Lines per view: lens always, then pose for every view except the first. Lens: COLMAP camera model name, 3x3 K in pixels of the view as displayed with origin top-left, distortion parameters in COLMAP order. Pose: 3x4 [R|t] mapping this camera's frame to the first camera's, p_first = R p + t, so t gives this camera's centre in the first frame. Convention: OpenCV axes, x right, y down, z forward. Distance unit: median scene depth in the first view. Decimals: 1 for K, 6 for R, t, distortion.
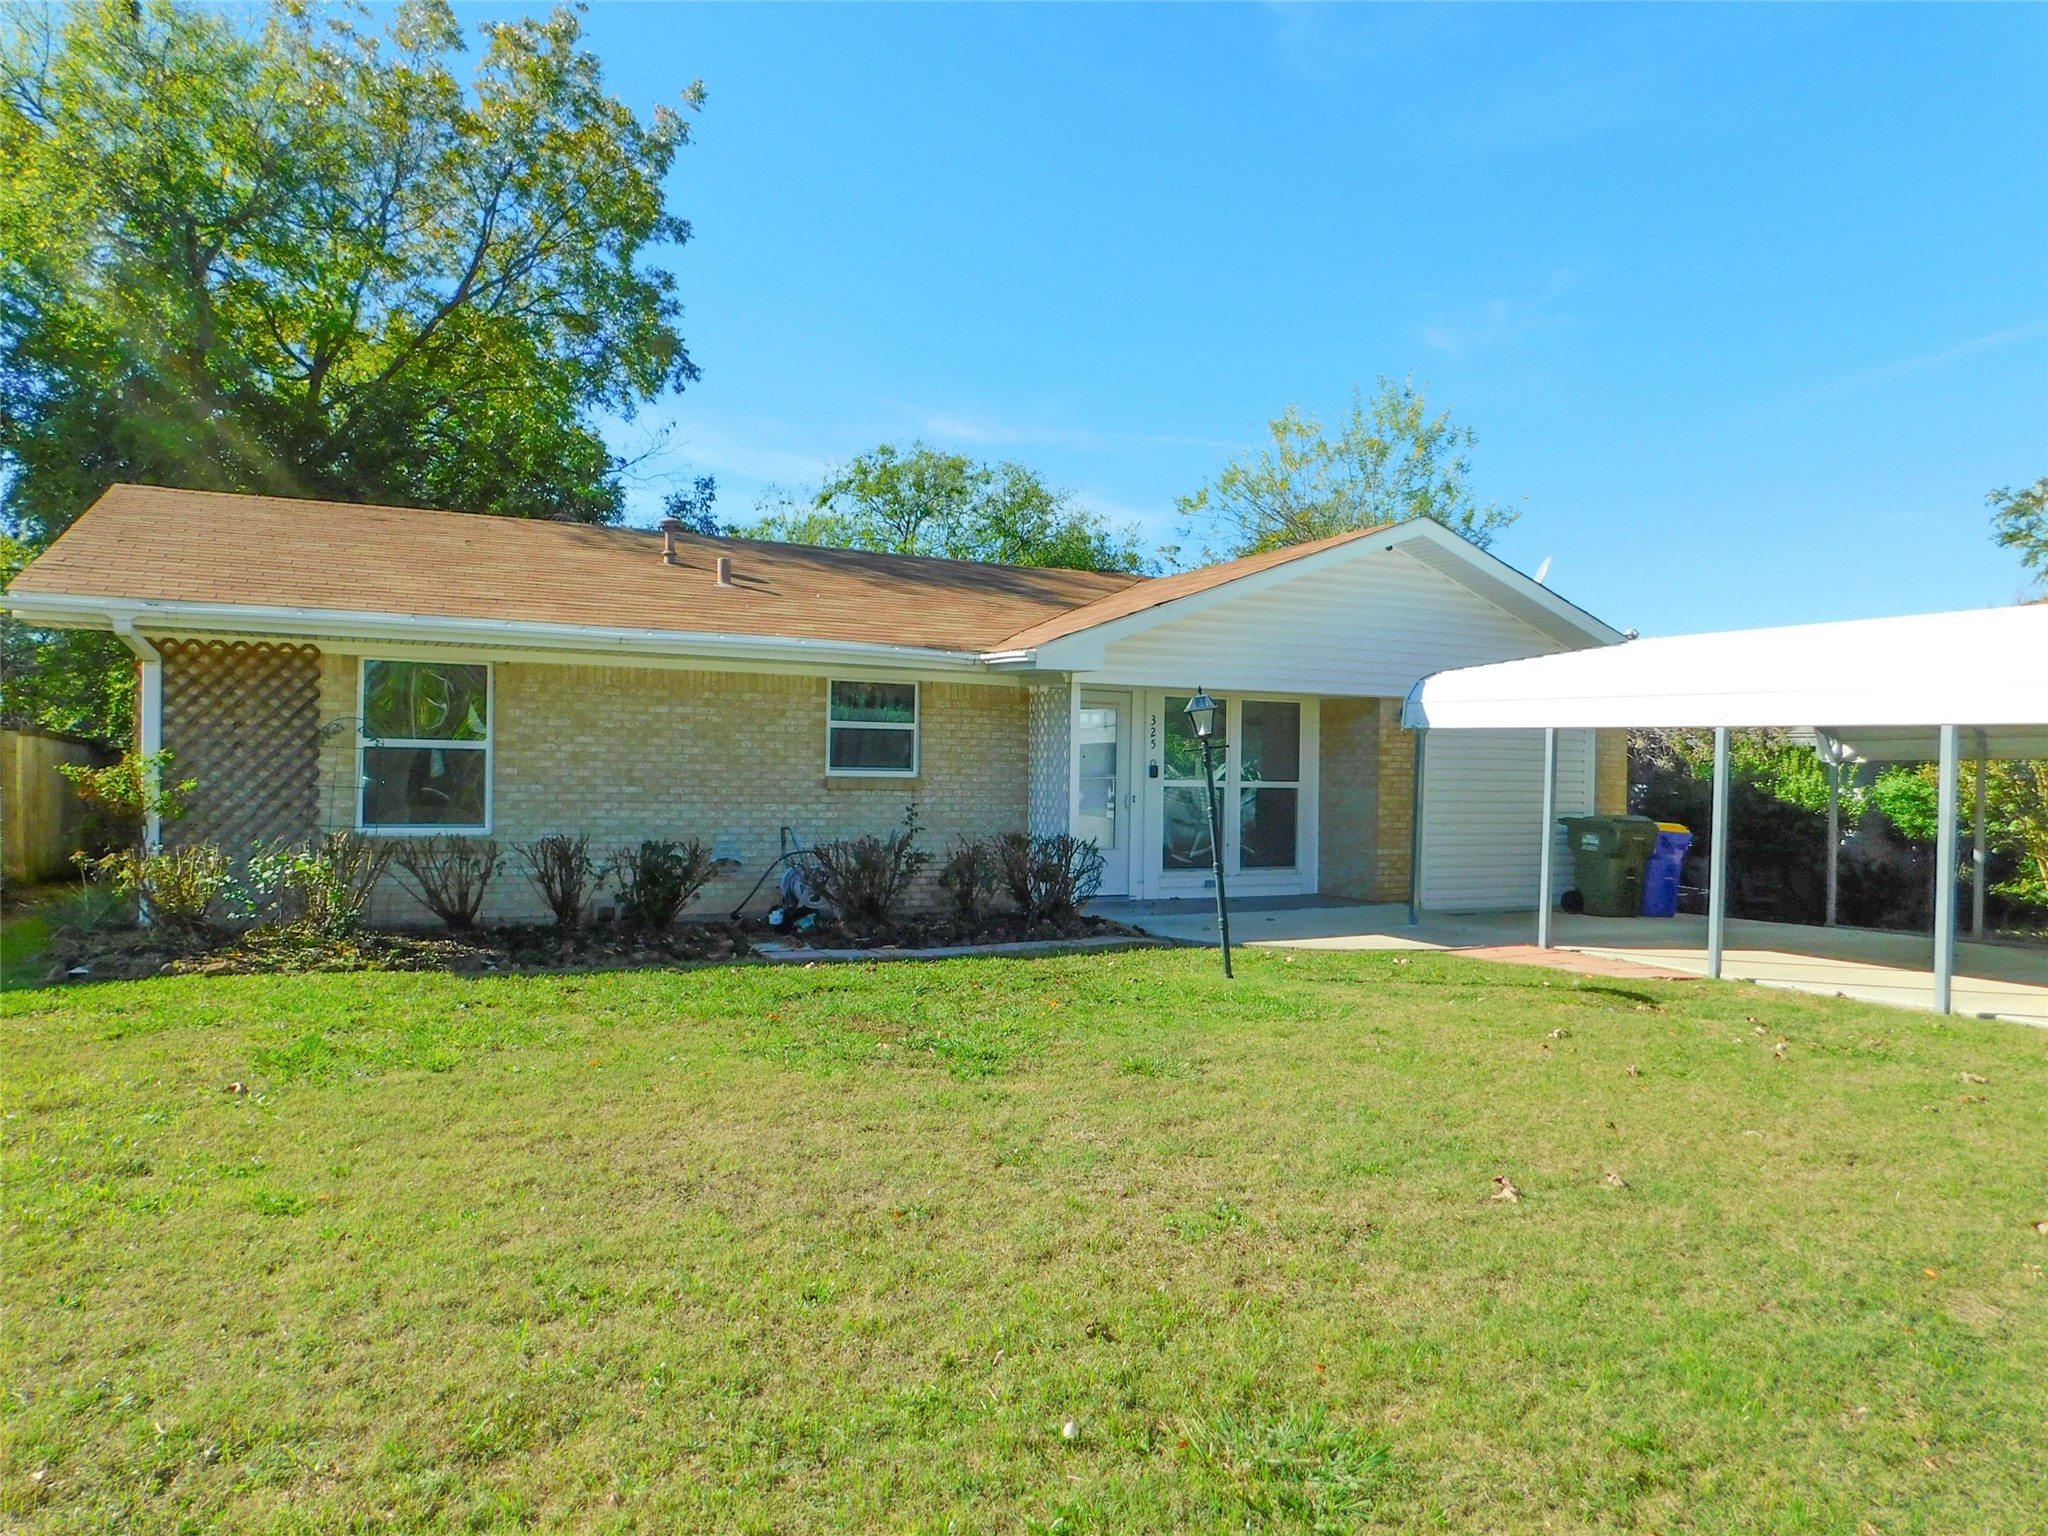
lens RADIAL K [[1391.3, 0, 1045.8], [0, 1391.3, 785.4], [0, 0, 1]] dist [-0.051473, 0.045545]
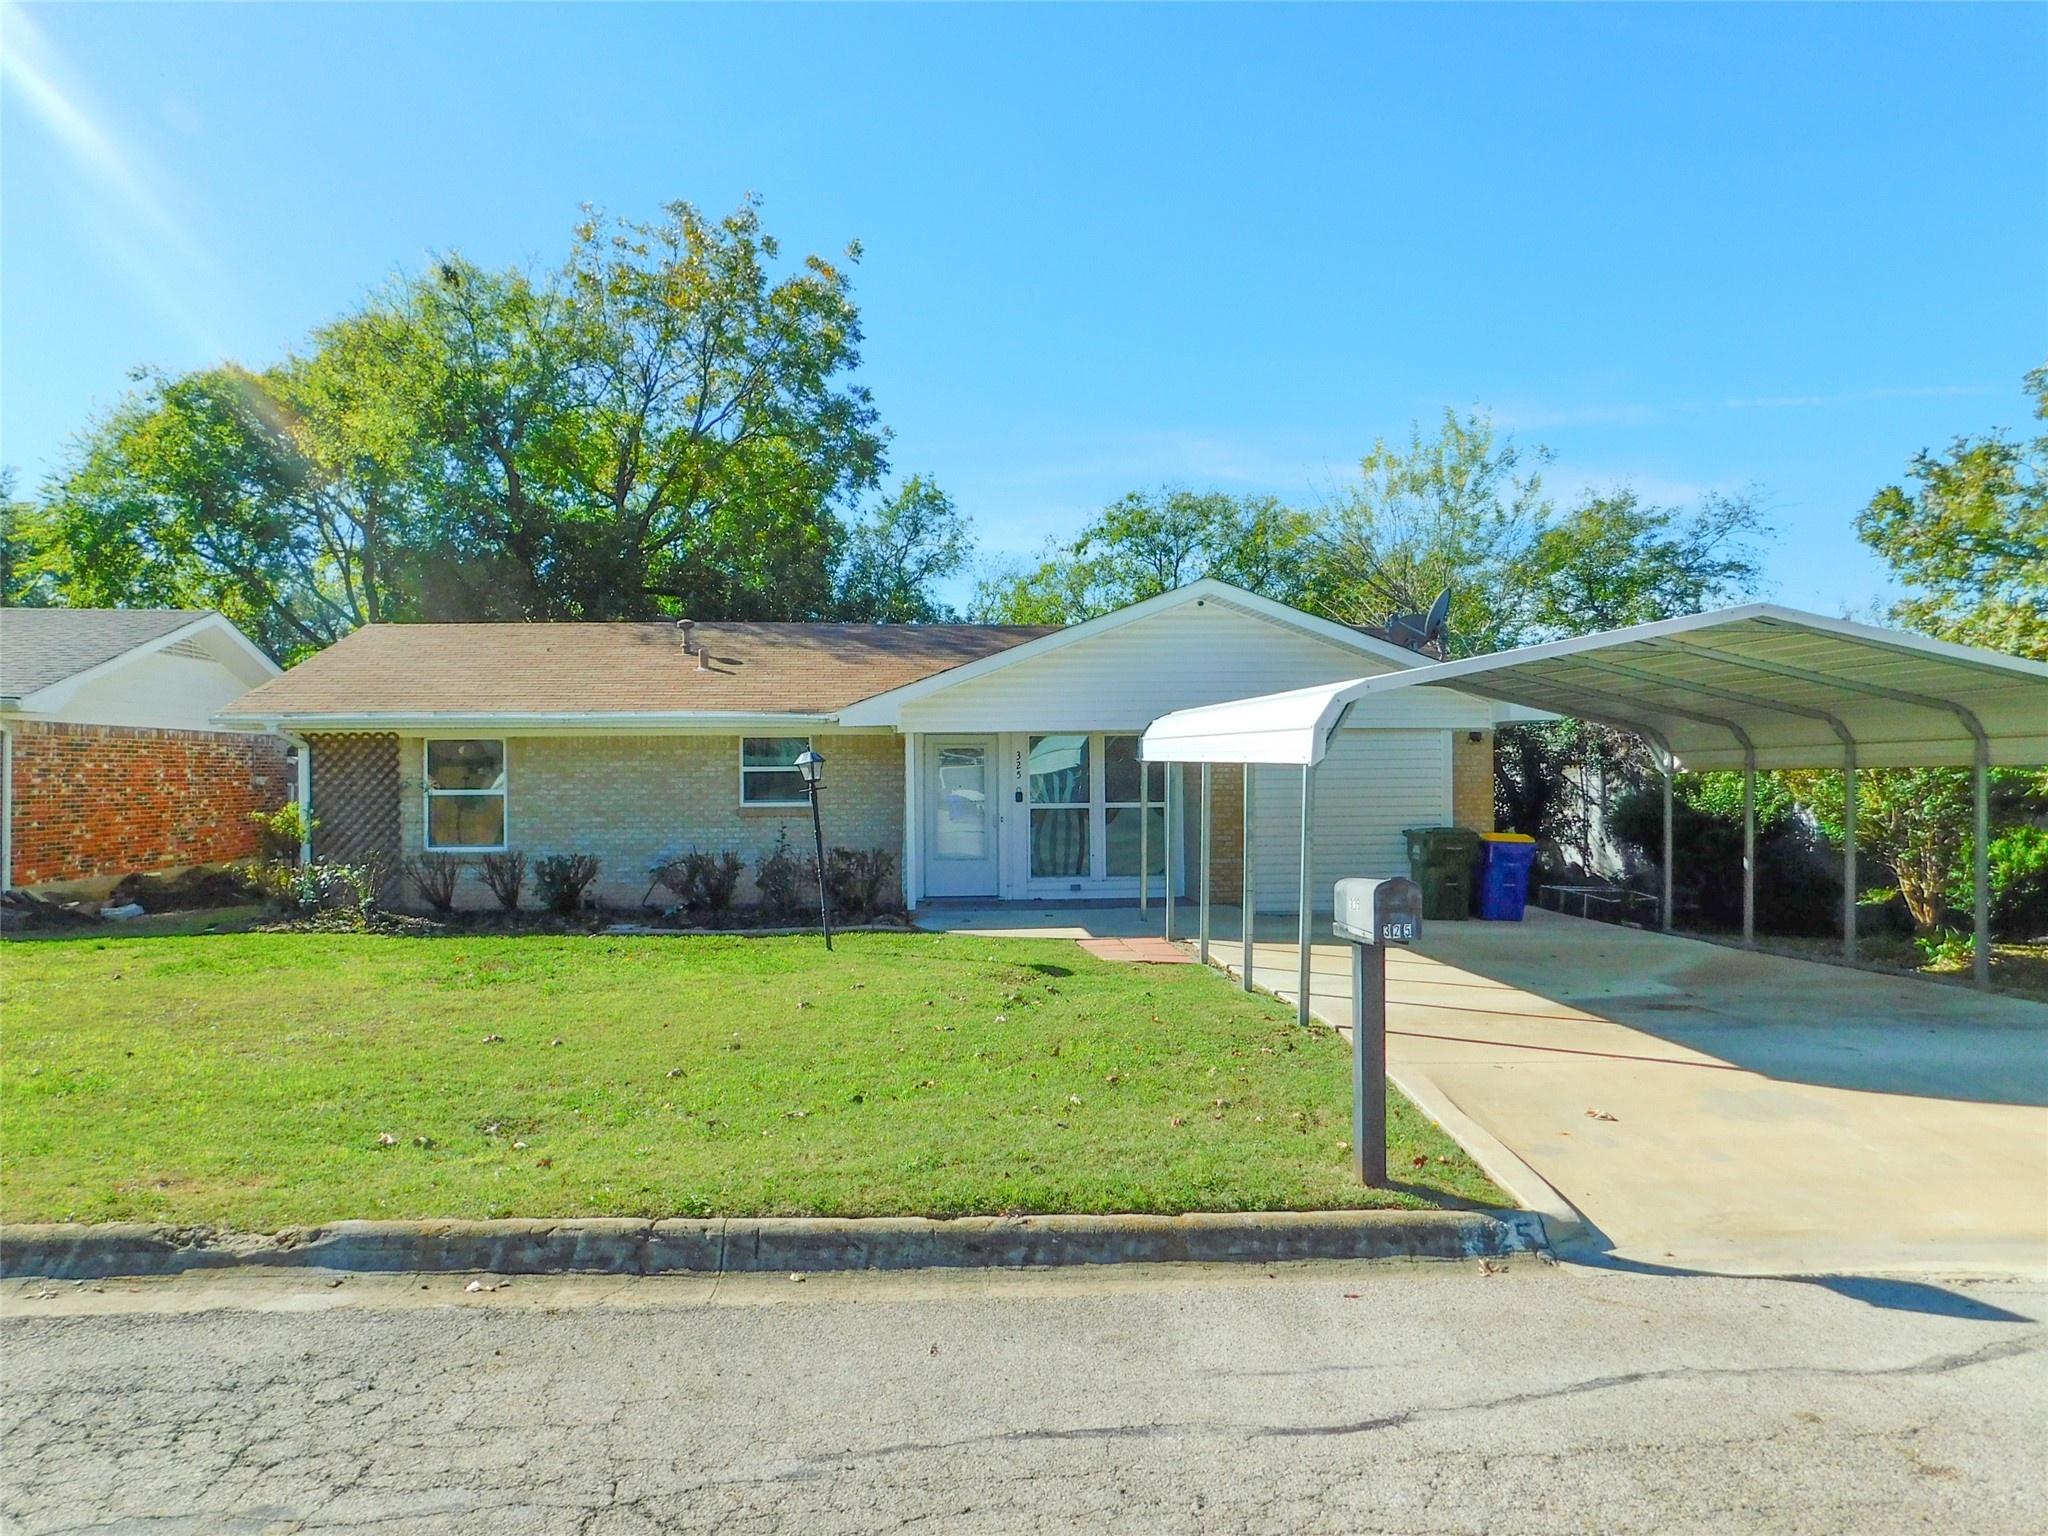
lens RADIAL K [[1401.4, 0, 1024.0], [0, 1401.4, 768.0], [0, 0, 1]] dist [-0.046893, 0.042904]
pose [[0.926114, -0.026923, -0.376283, 0.614928], [0.020112, 0.999555, -0.022017, -0.009086], [0.376708, 0.012823, 0.926243, -0.176498]]
